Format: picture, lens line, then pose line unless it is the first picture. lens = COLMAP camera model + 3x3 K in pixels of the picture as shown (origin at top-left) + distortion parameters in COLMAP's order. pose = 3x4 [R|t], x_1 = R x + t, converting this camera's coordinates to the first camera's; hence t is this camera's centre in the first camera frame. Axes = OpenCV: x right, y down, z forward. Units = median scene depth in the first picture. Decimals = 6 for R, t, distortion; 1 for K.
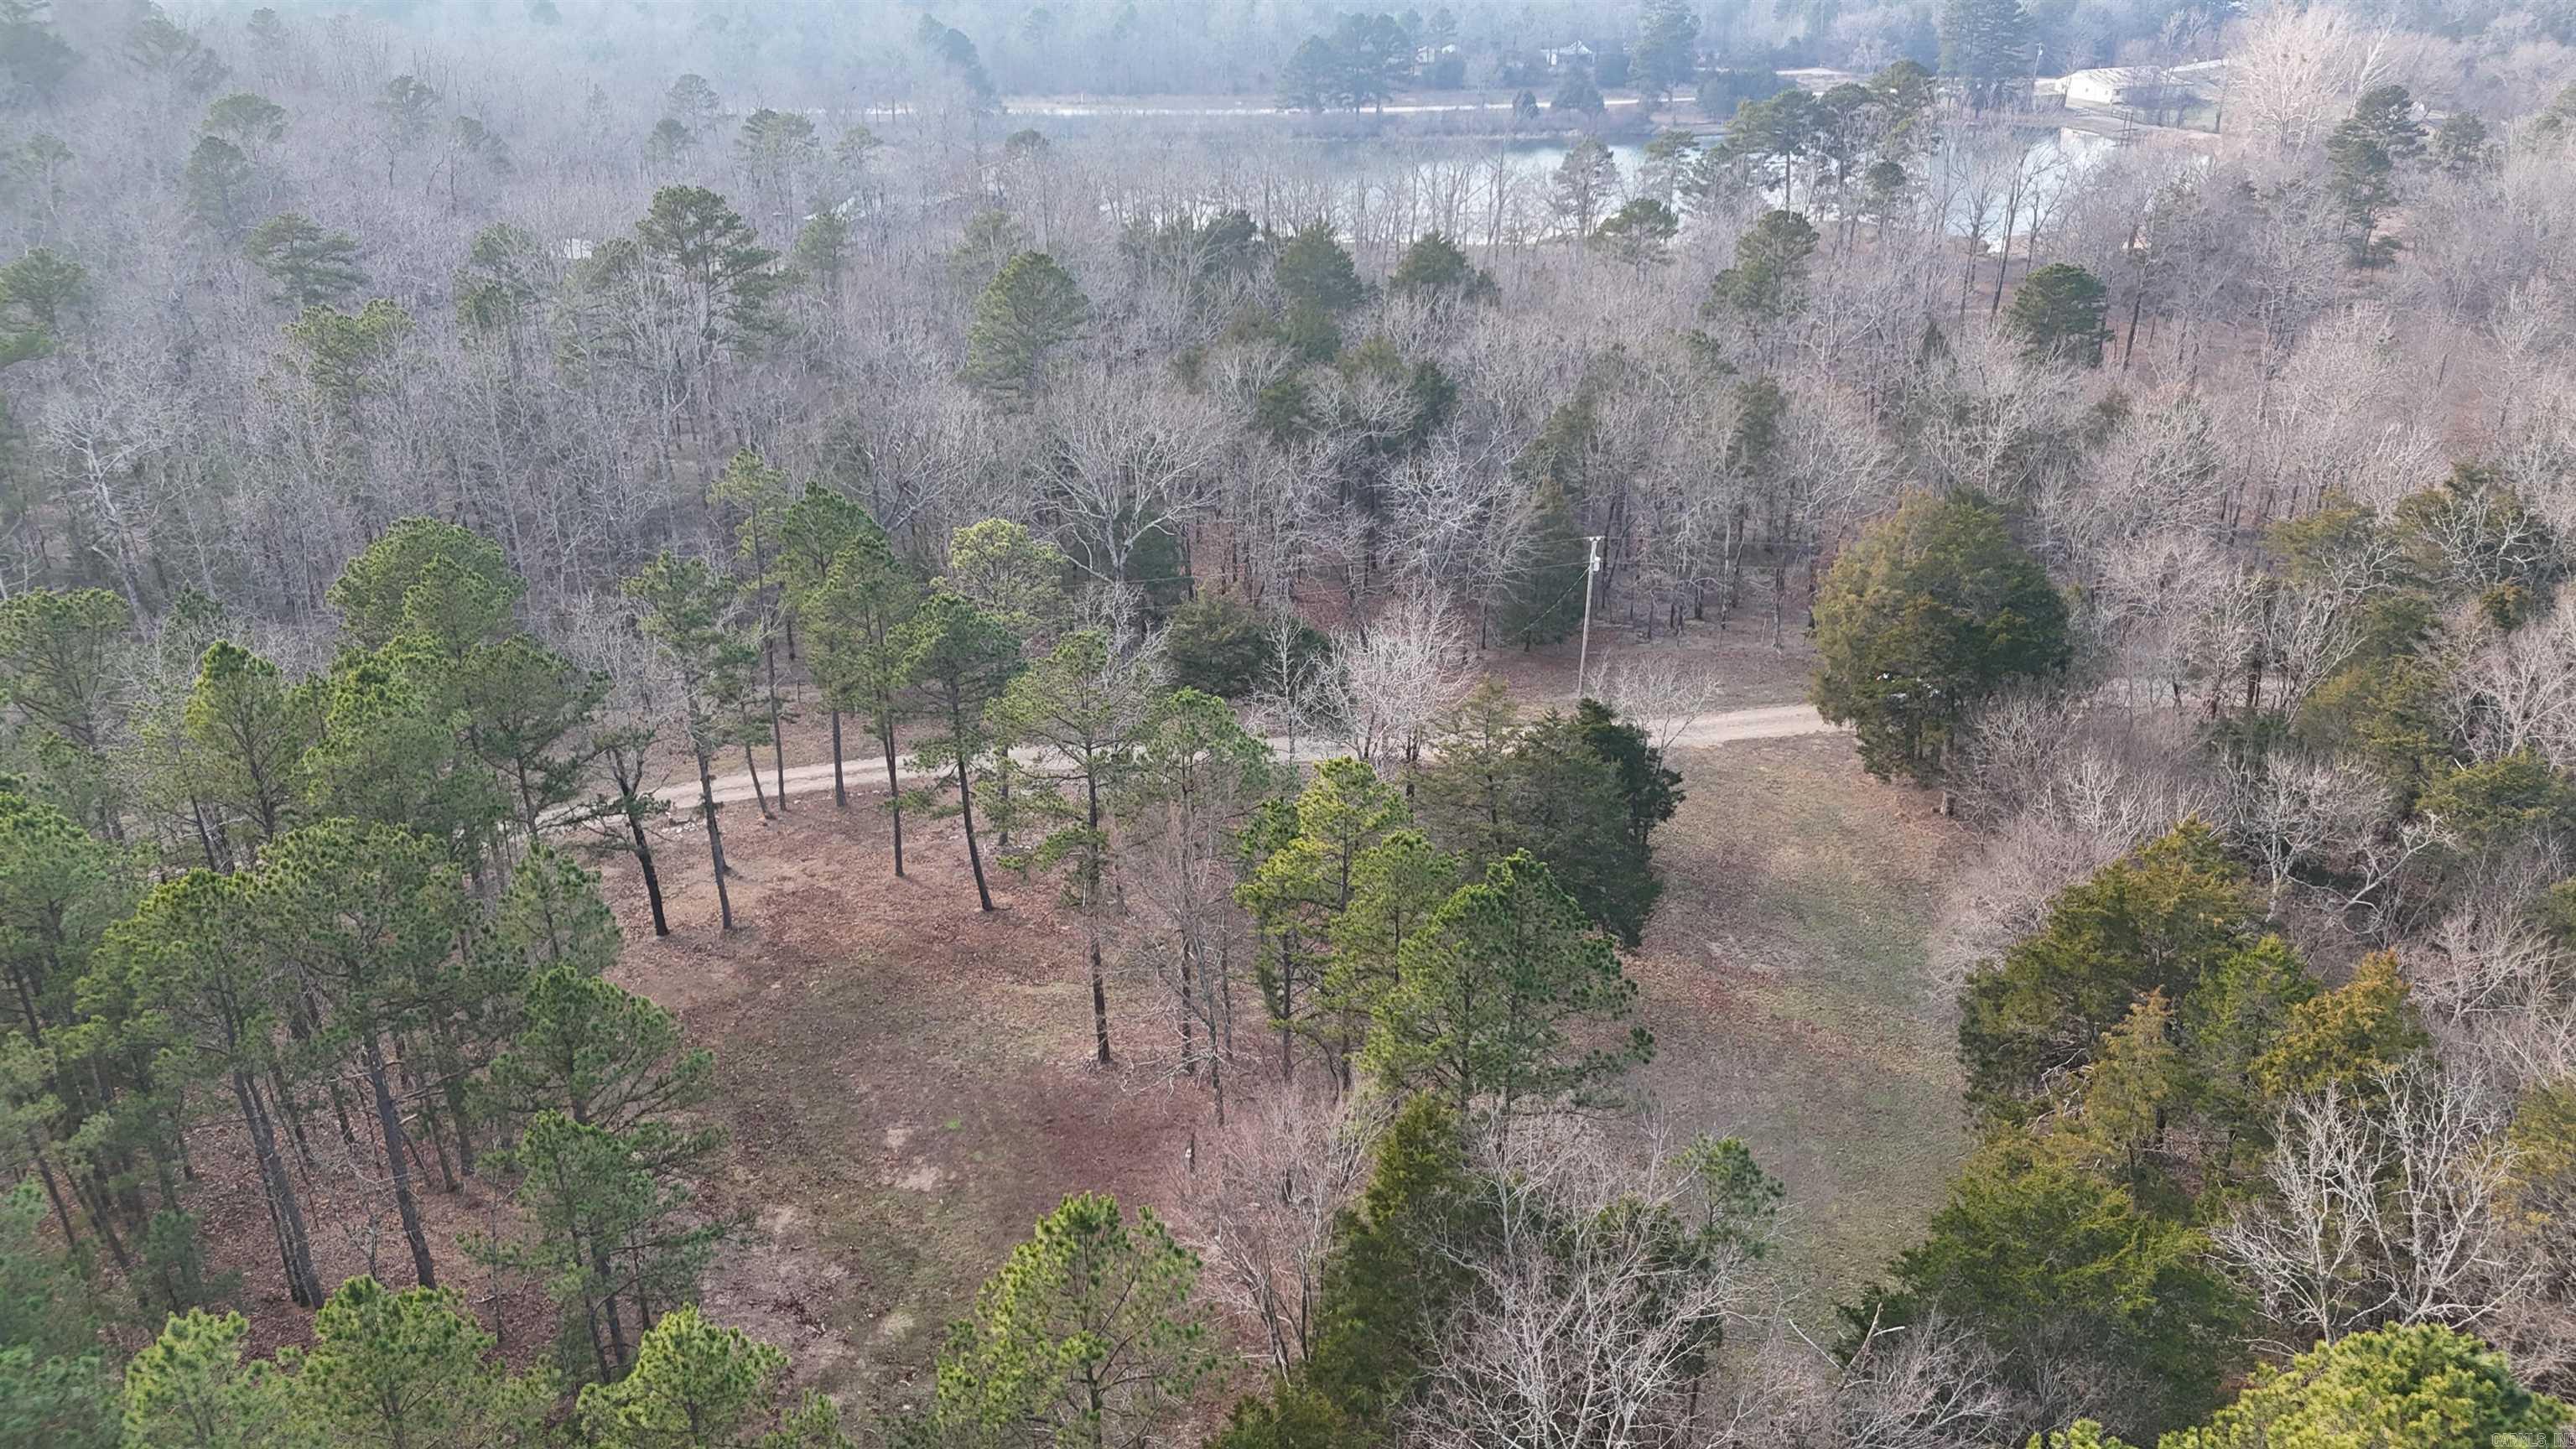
lens RADIAL K [[1881.5, 0, 1288.0], [0, 1881.5, 724.5], [0, 0, 1]] dist [0.073228, -0.059568]
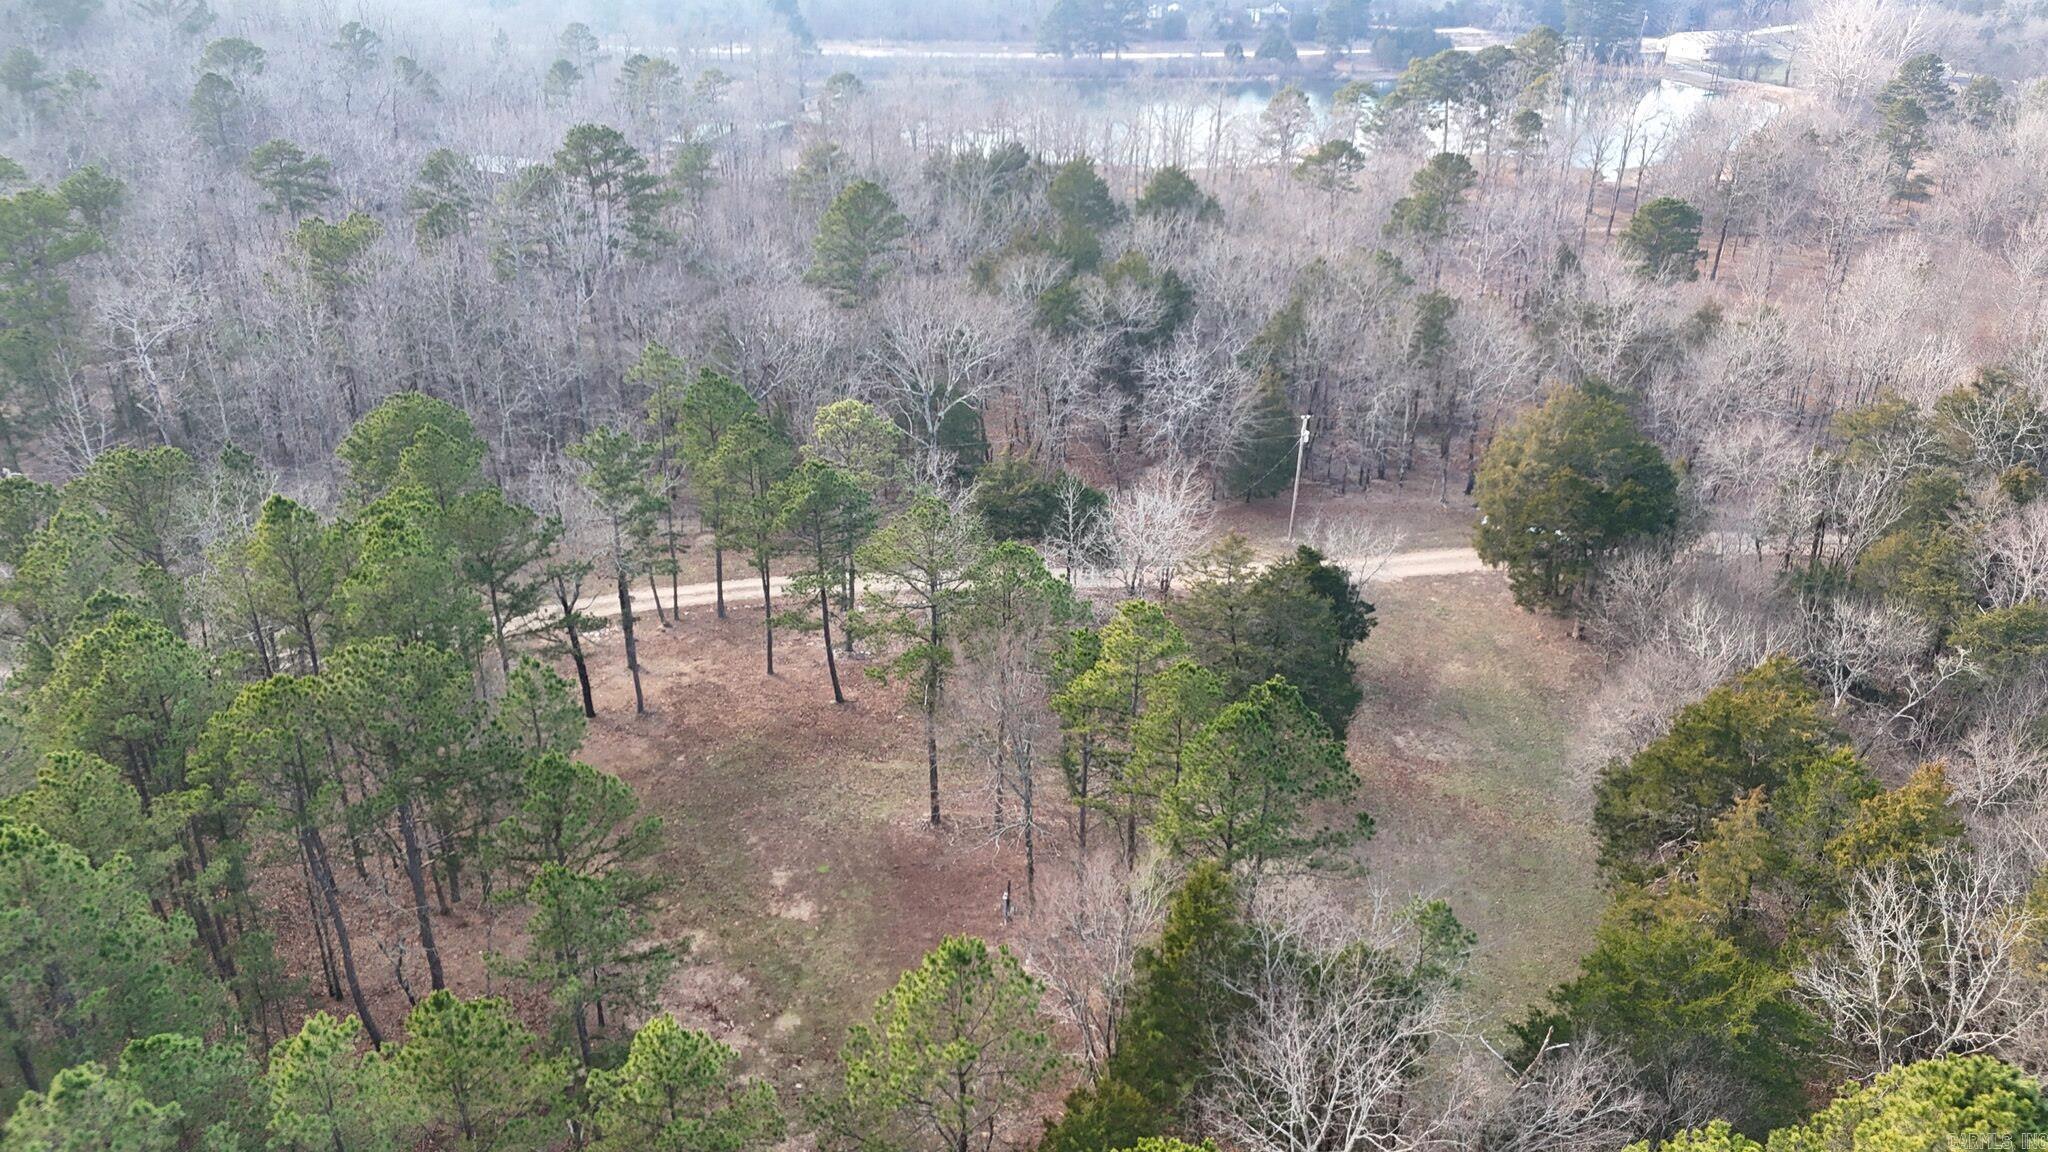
lens RADIAL K [[1490.3, 0, 1024.0], [0, 1490.3, 576.0], [0, 0, 1]] dist [0.082887, -0.074551]
pose [[0.999853, 0.017026, -0.002008, -0.029677], [-0.016973, 0.999564, 0.024161, -0.014297], [0.002419, -0.024124, 0.999706, -0.023022]]
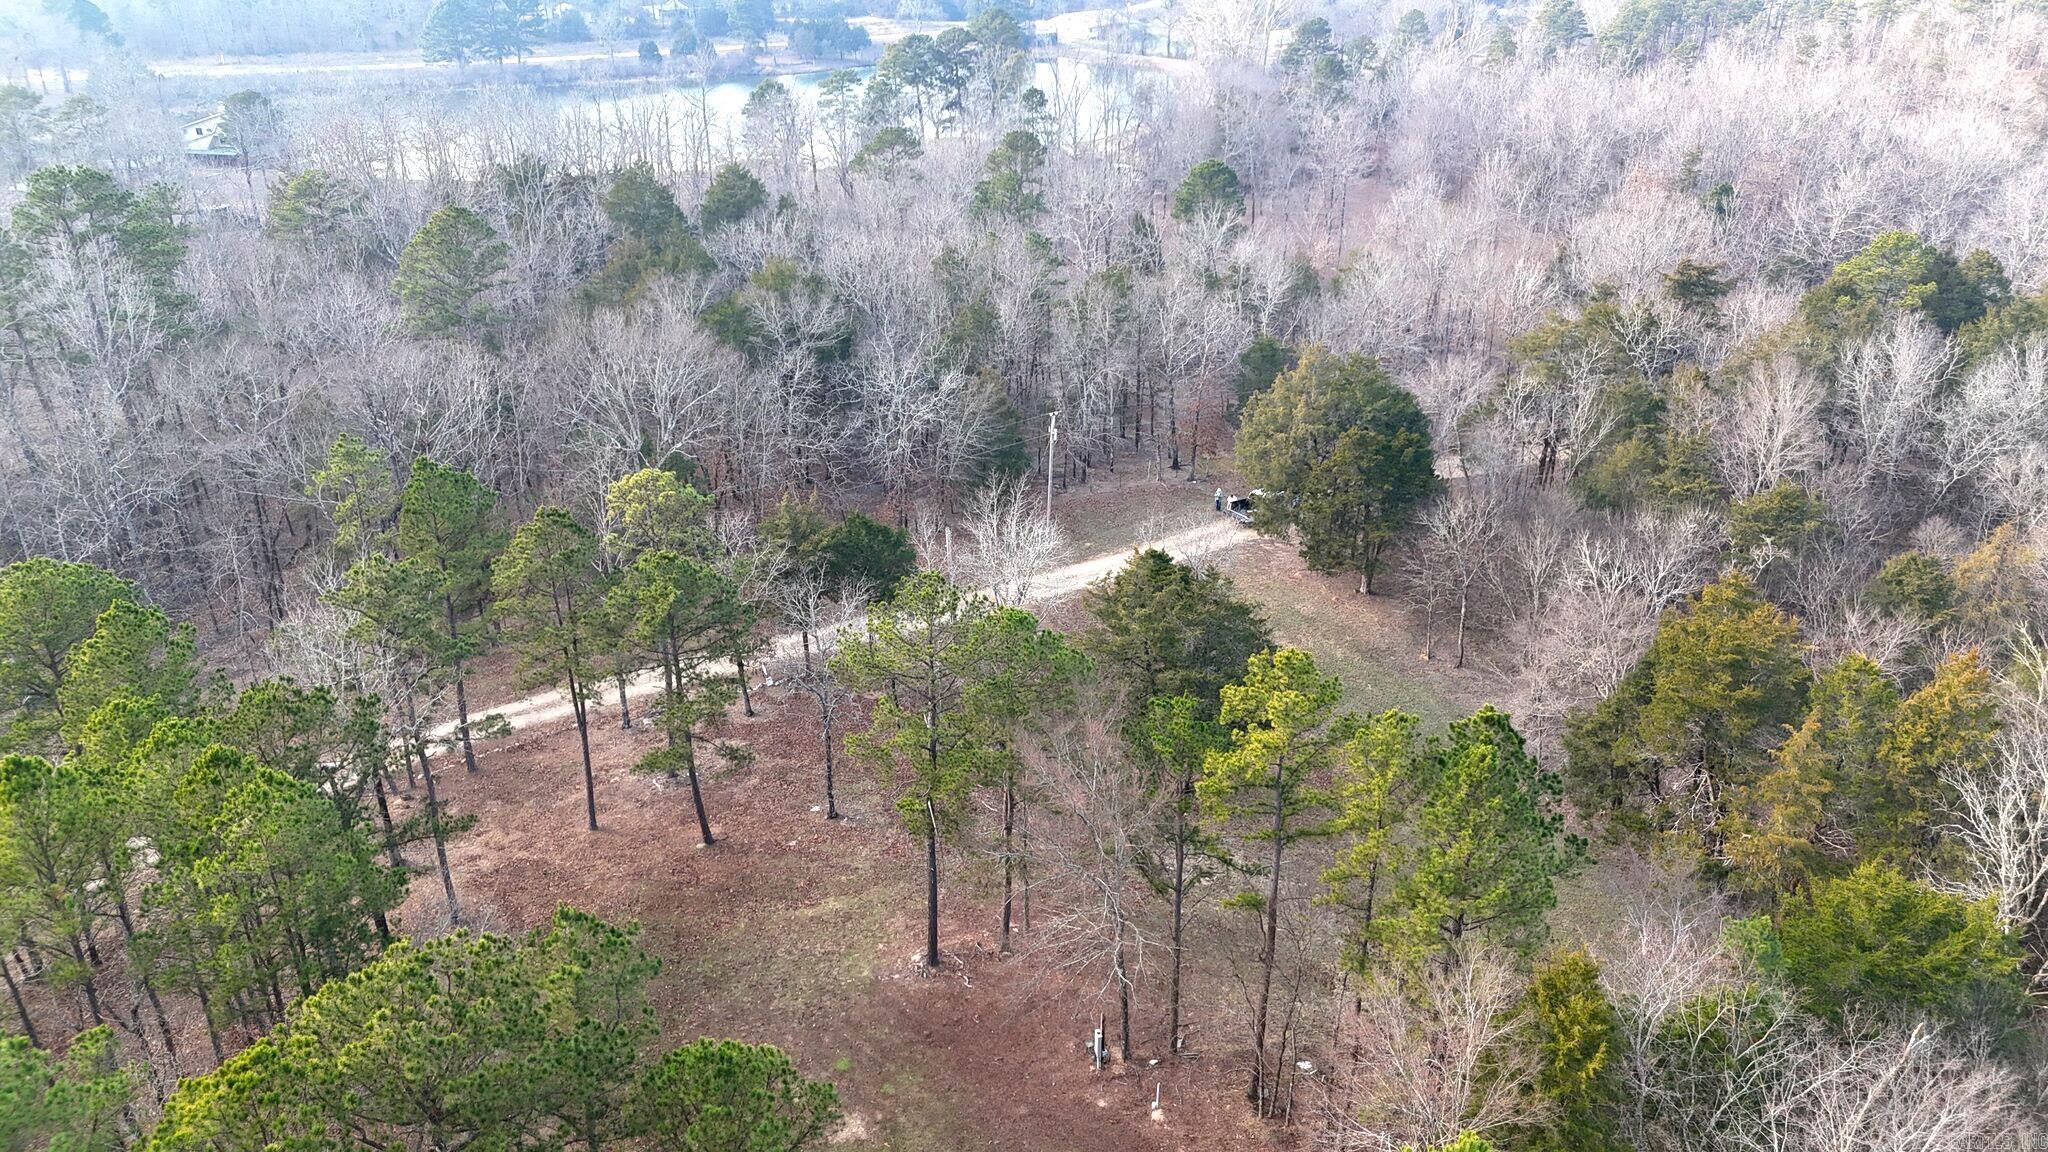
lens RADIAL K [[1495.8, 0, 1024.0], [0, 1495.8, 576.0], [0, 0, 1]] dist [0.073228, -0.059568]
pose [[0.919213, -0.165138, 0.357458, -0.253080], [0.158019, 0.986207, 0.049255, -0.056273], [-0.360661, 0.011209, 0.932629, 0.151413]]
